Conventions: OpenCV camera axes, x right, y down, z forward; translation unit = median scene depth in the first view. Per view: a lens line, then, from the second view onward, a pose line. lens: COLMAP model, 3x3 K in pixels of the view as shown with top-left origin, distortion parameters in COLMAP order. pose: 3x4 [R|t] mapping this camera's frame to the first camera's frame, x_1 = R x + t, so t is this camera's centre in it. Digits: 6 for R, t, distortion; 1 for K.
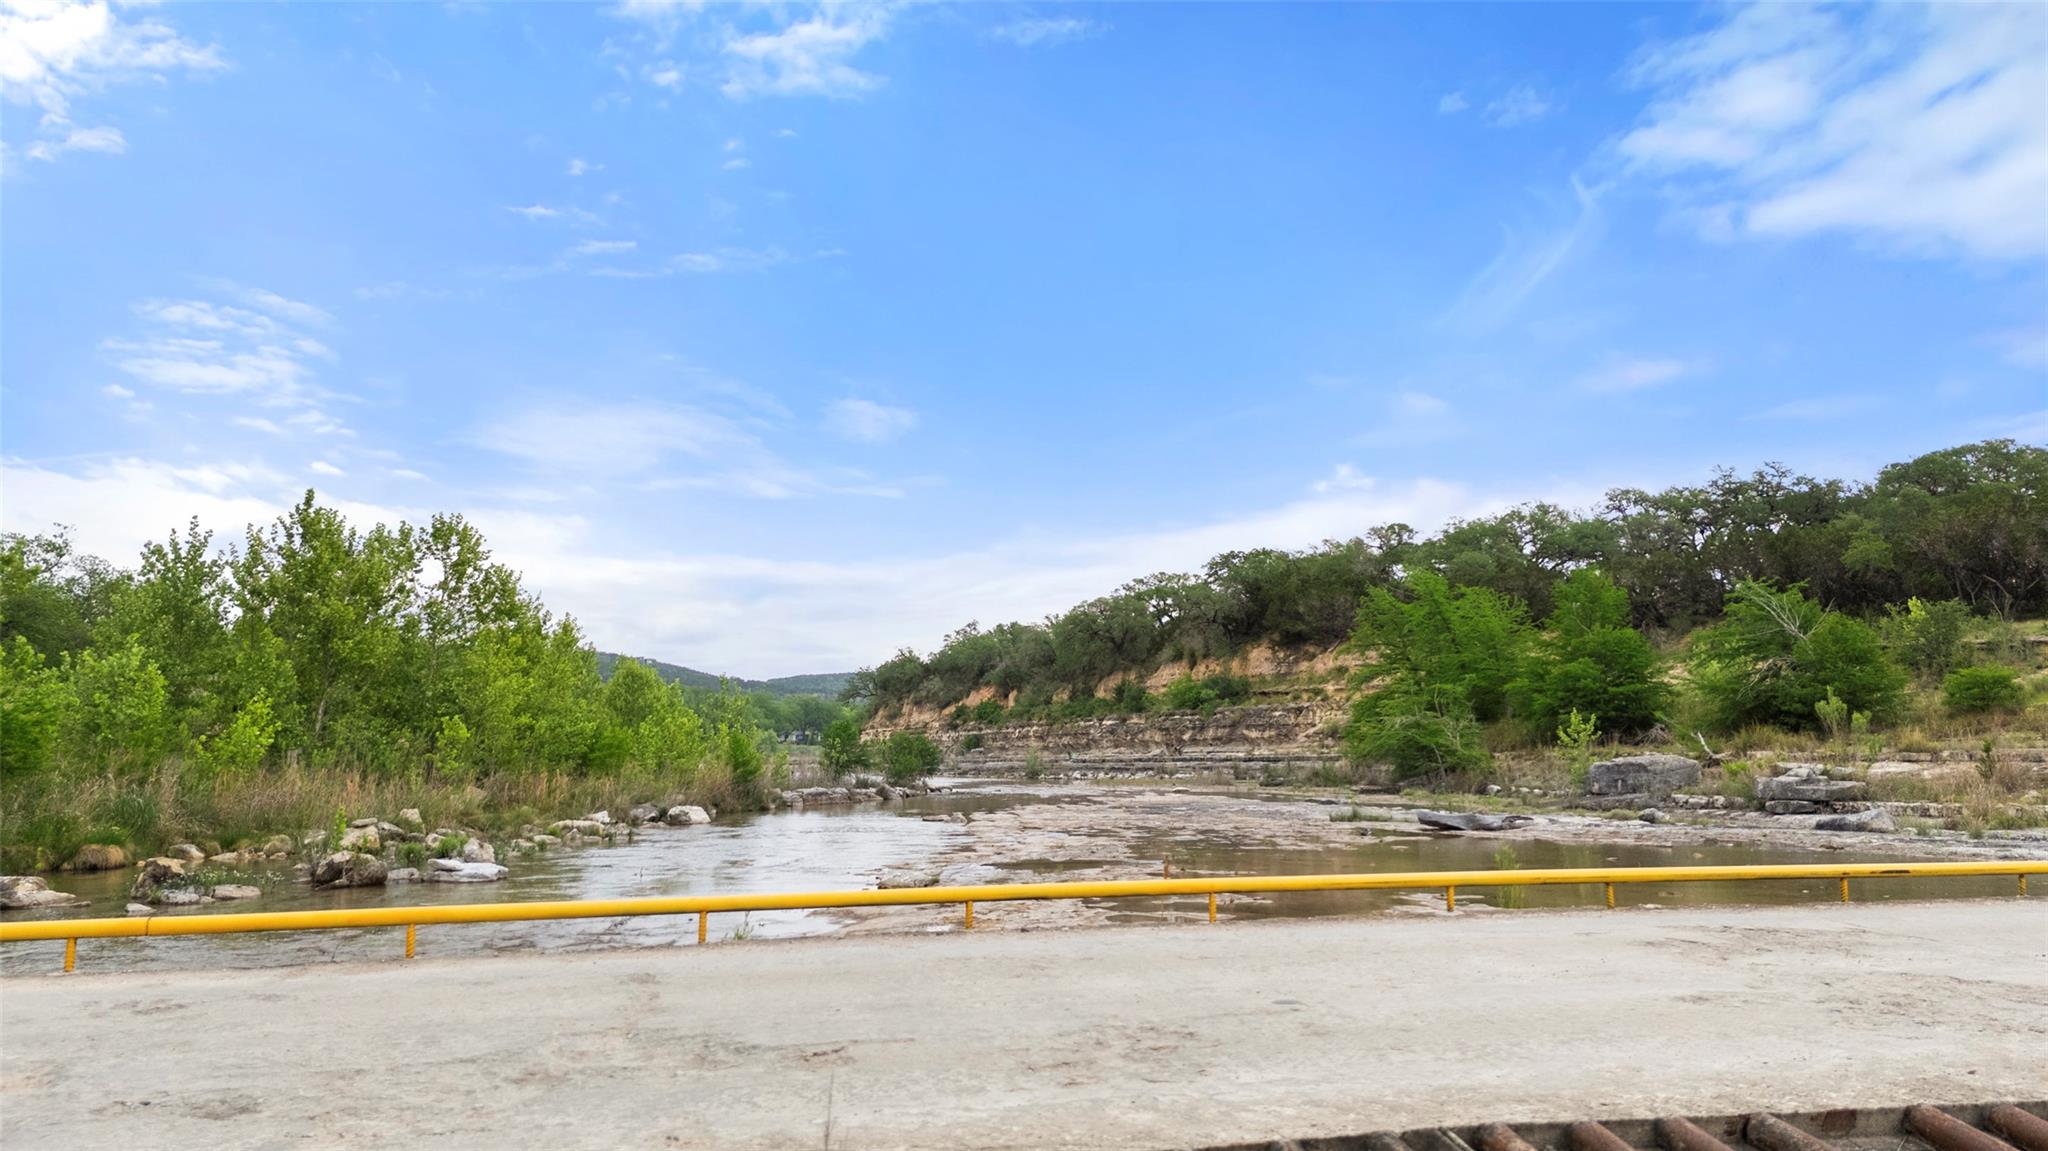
lens RADIAL K [[1484.3, 0, 1024.0], [0, 1484.3, 575.5], [0, 0, 1]] dist [0.073079, -0.059620]
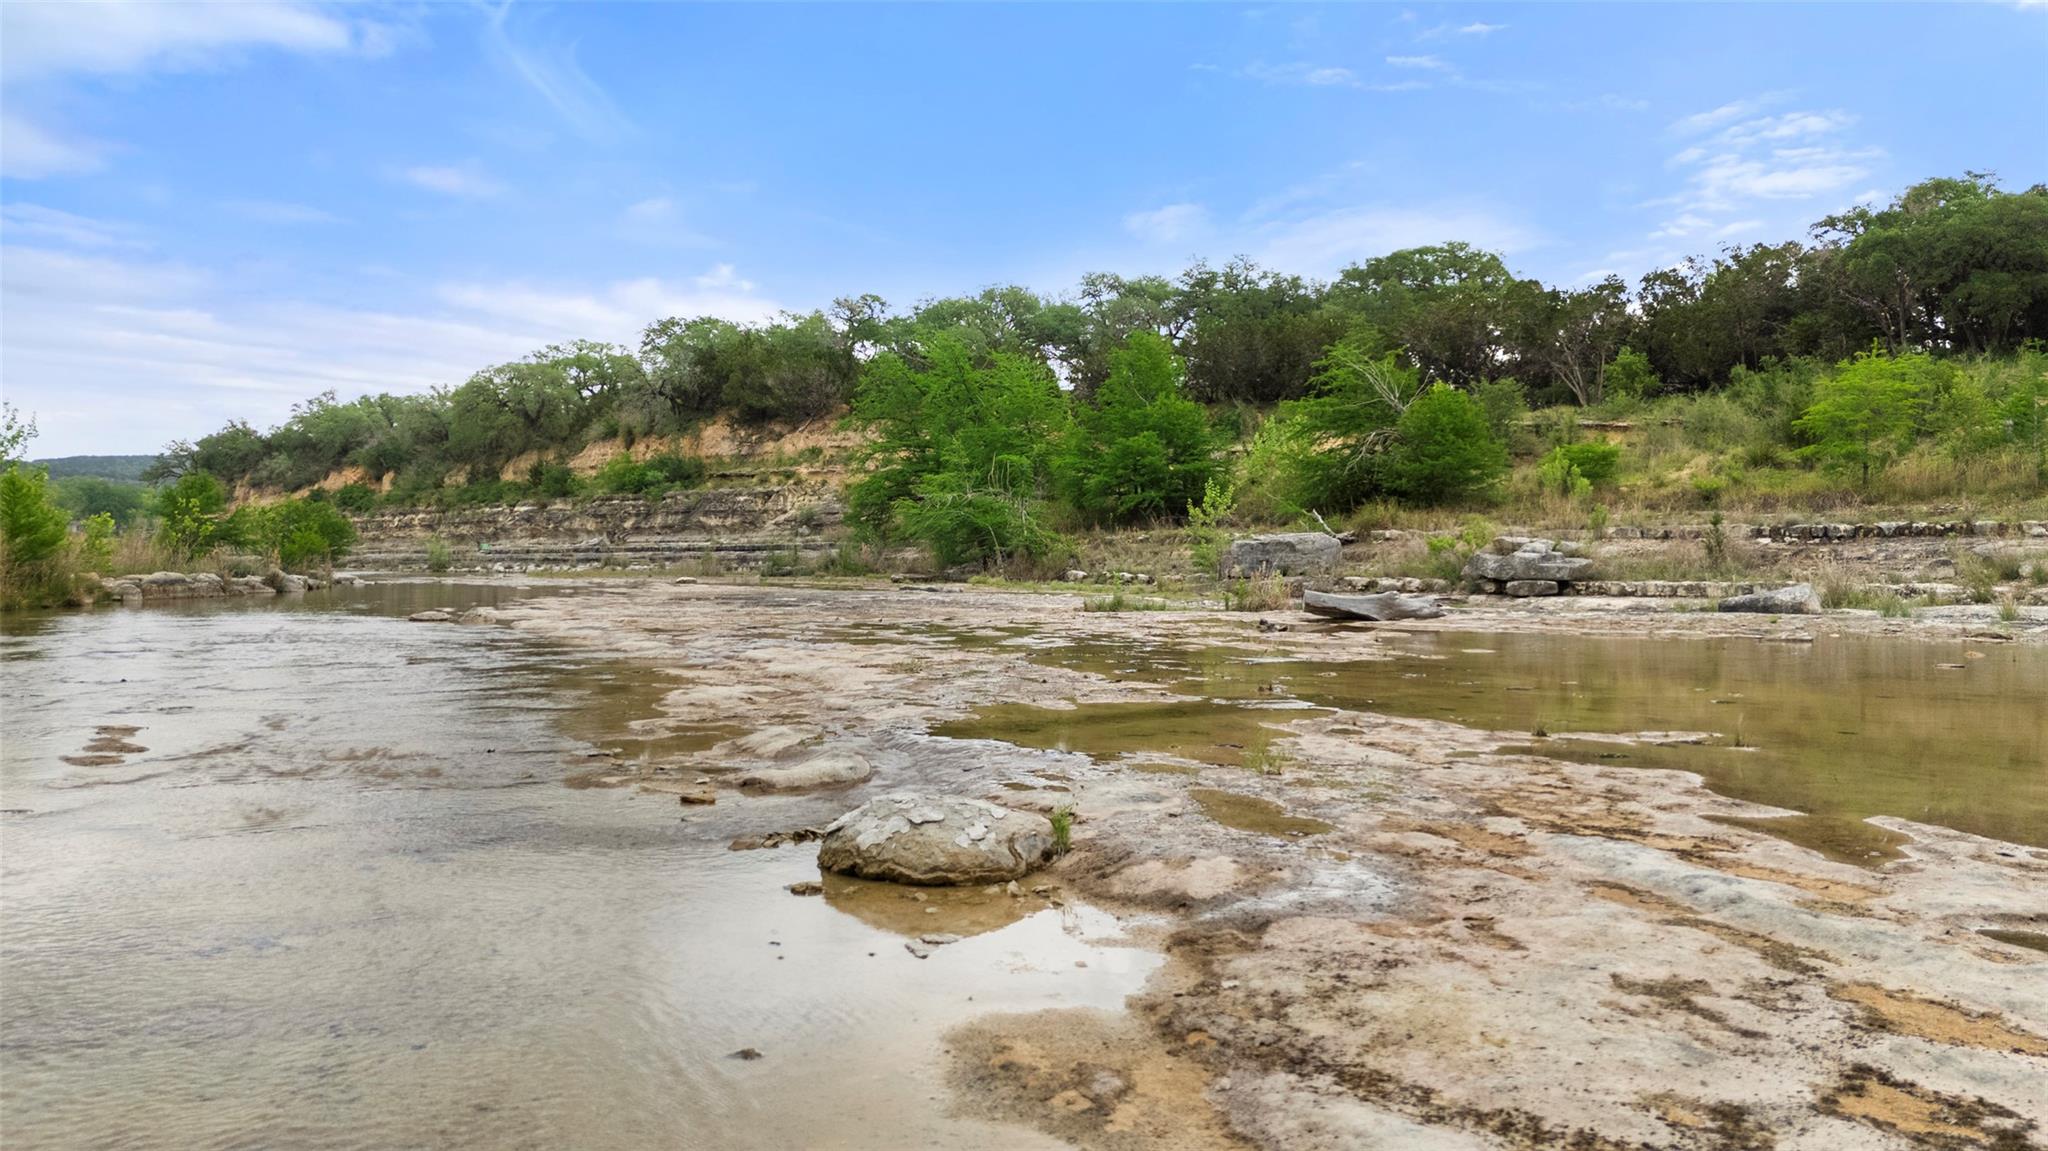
lens RADIAL K [[1484.3, 0, 1024.0], [0, 1484.3, 575.5], [0, 0, 1]] dist [0.073079, -0.059620]
pose [[0.917391, 0.000284, 0.397986, -0.025369], [-0.053368, 0.991056, 0.122310, 0.019506], [-0.394392, -0.133445, 0.909202, 0.115956]]
